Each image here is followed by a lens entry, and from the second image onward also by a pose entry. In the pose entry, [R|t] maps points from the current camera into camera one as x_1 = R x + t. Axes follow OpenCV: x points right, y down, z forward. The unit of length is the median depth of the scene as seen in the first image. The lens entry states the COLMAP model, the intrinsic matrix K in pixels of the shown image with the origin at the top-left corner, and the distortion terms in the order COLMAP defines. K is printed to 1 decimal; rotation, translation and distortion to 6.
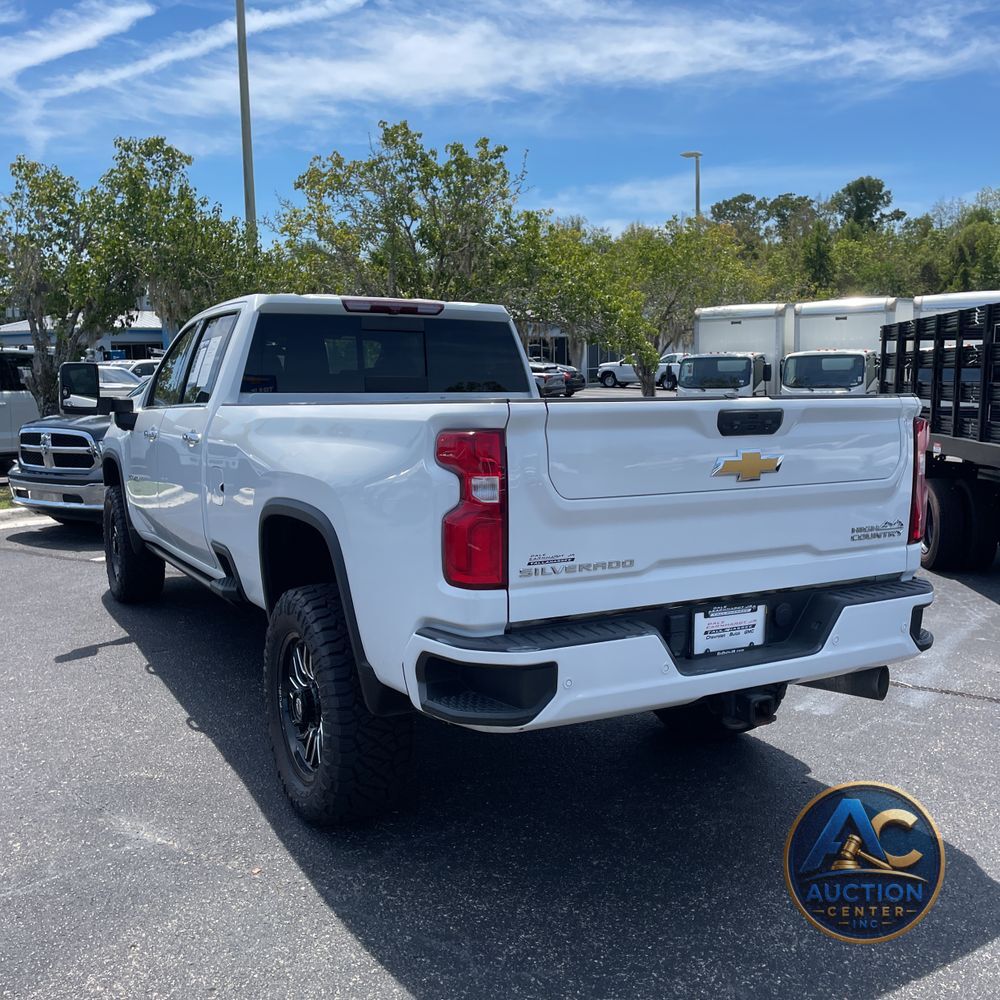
lens RADIAL K [[1017.9, 0, 499.7], [0, 1017.9, 501.6], [0, 0, 1]] dist [0.088126, -0.145212]
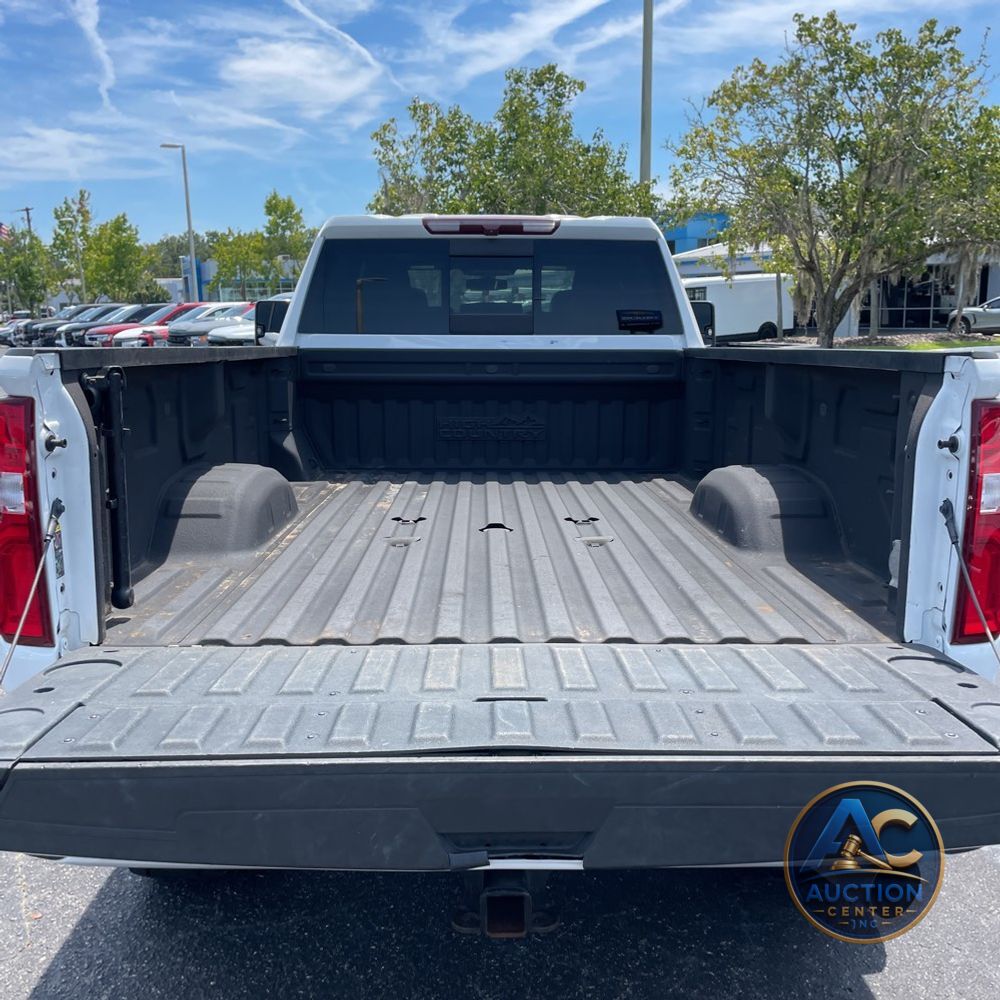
lens RADIAL K [[1018.6, 0, 500.0], [0, 1018.6, 500.0], [0, 0, 1]] dist [0.102829, -0.138485]
pose [[0.888316, 0.079434, -0.452310, 0.086402], [-0.053112, 0.996088, 0.070622, -0.010788], [0.456150, -0.038711, 0.889060, 0.088584]]
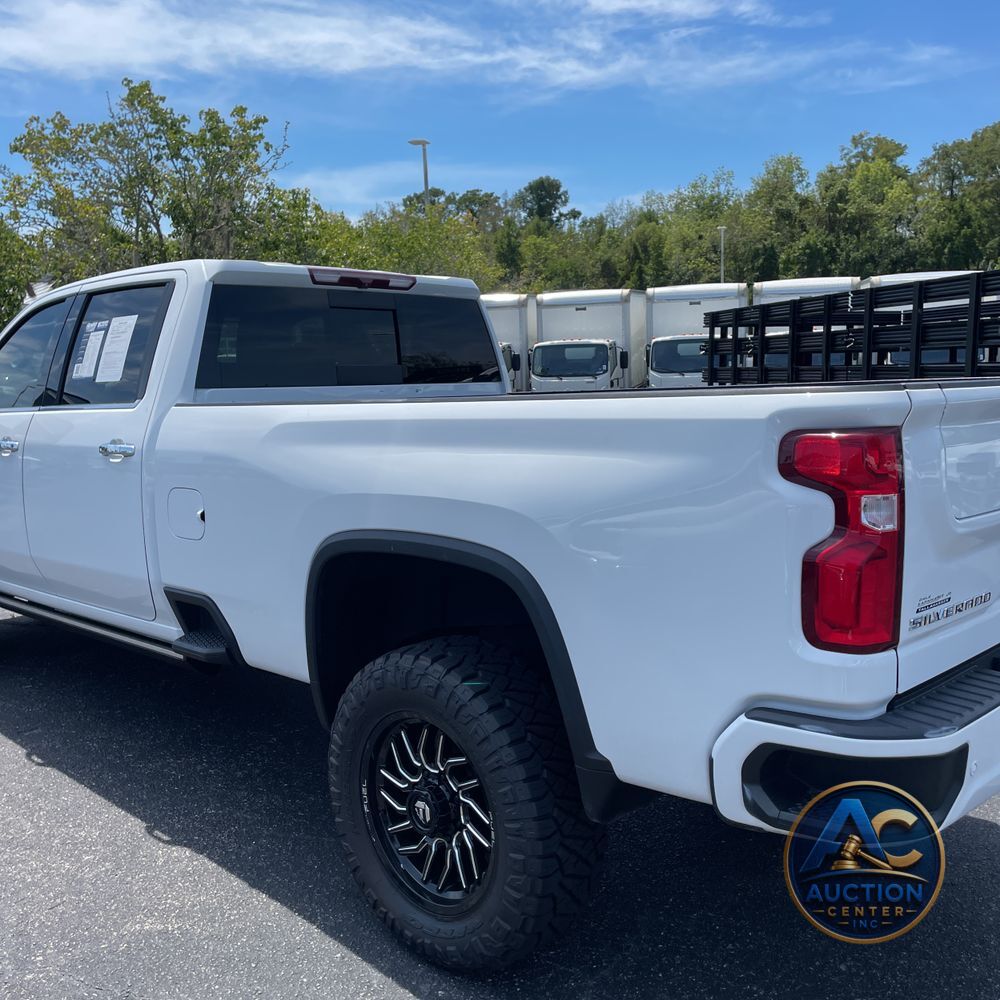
lens RADIAL K [[1017.9, 0, 499.7], [0, 1017.9, 501.6], [0, 0, 1]] dist [0.088126, -0.145212]
pose [[0.957096, -0.050911, 0.285262, -0.074371], [0.048590, 0.998703, 0.015214, -0.006906], [-0.285667, -0.000700, 0.958329, 0.060568]]
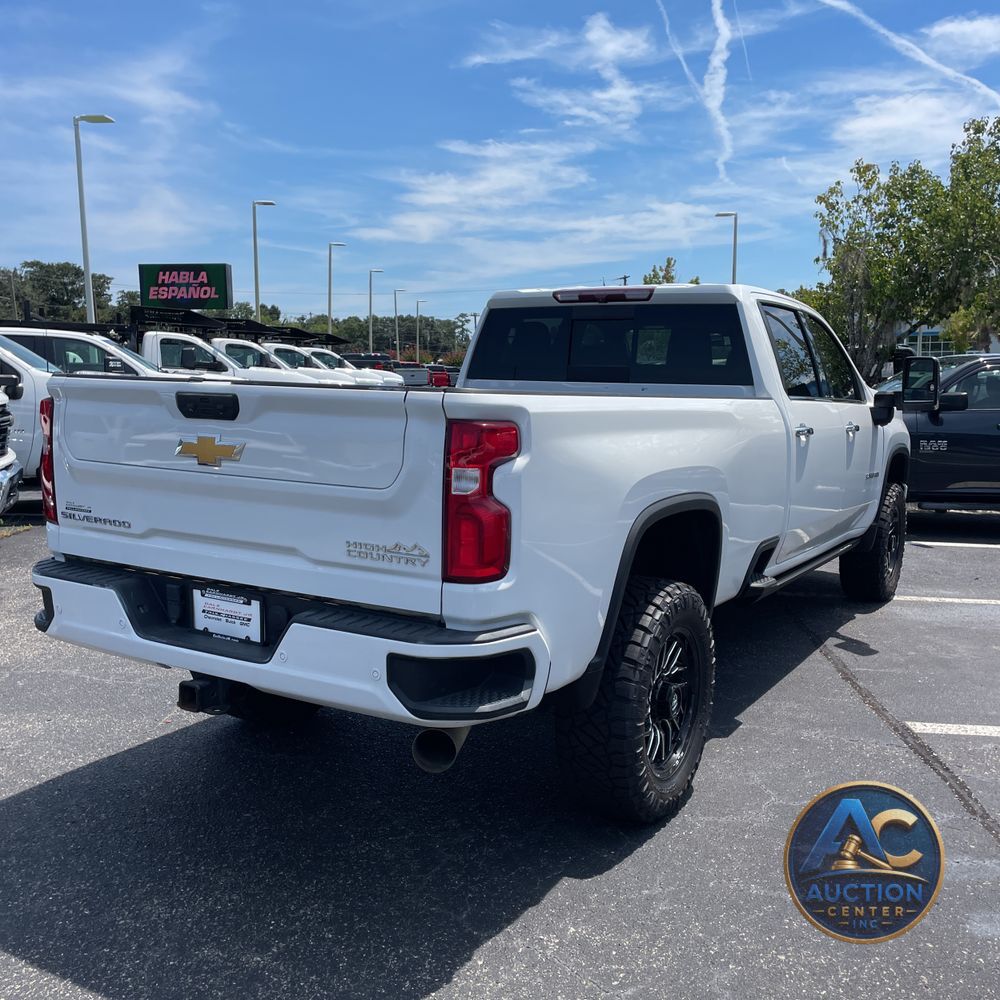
lens RADIAL K [[1018.6, 0, 500.0], [0, 1018.6, 500.0], [0, 0, 1]] dist [0.102829, -0.138485]
pose [[0.501608, 0.118837, -0.856894, 0.218267], [-0.119027, 0.990580, 0.067702, -0.015901], [0.856868, 0.068034, 0.511028, 0.133306]]
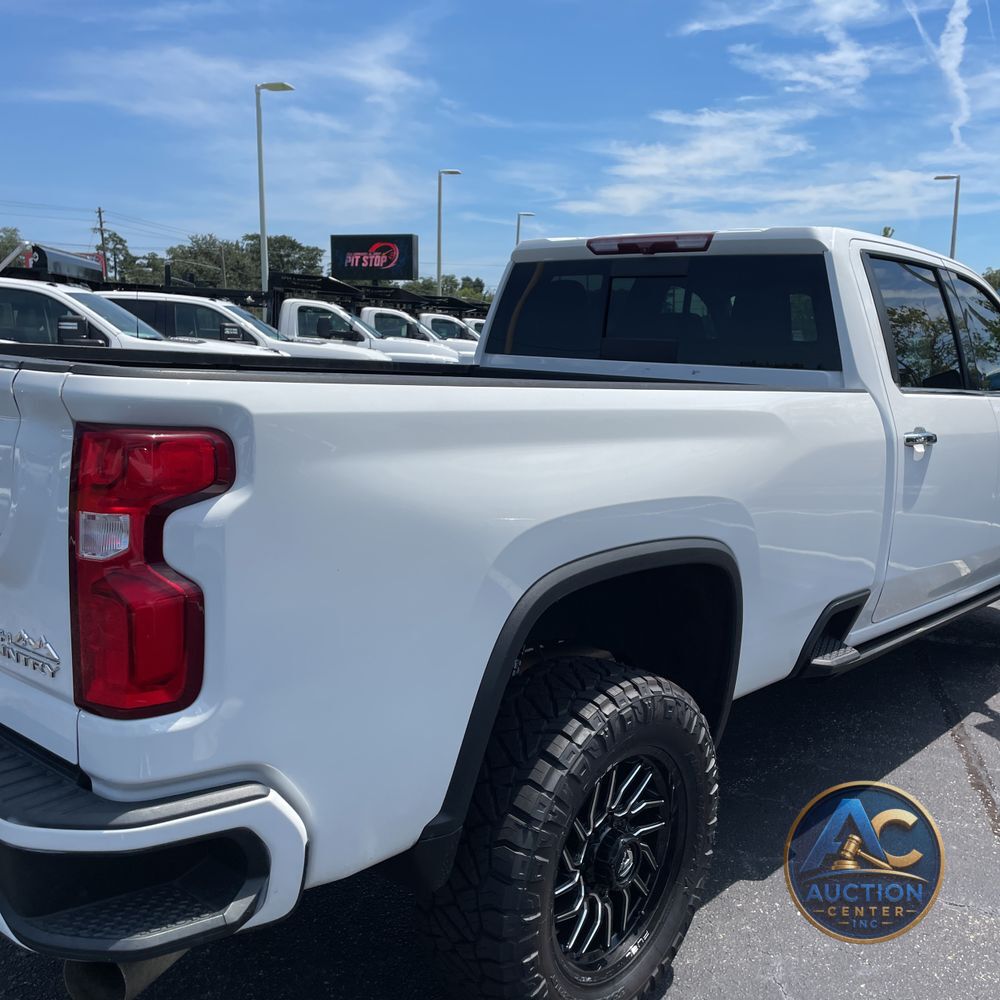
lens RADIAL K [[1007.7, 0, 517.9], [0, 1007.7, 485.9], [0, 0, 1]] dist [0.088342, -0.120060]
pose [[0.331559, 0.149108, -0.931577, 0.172294], [-0.146666, 0.983573, 0.105231, -0.026131], [0.931965, 0.101741, 0.347981, 0.211827]]
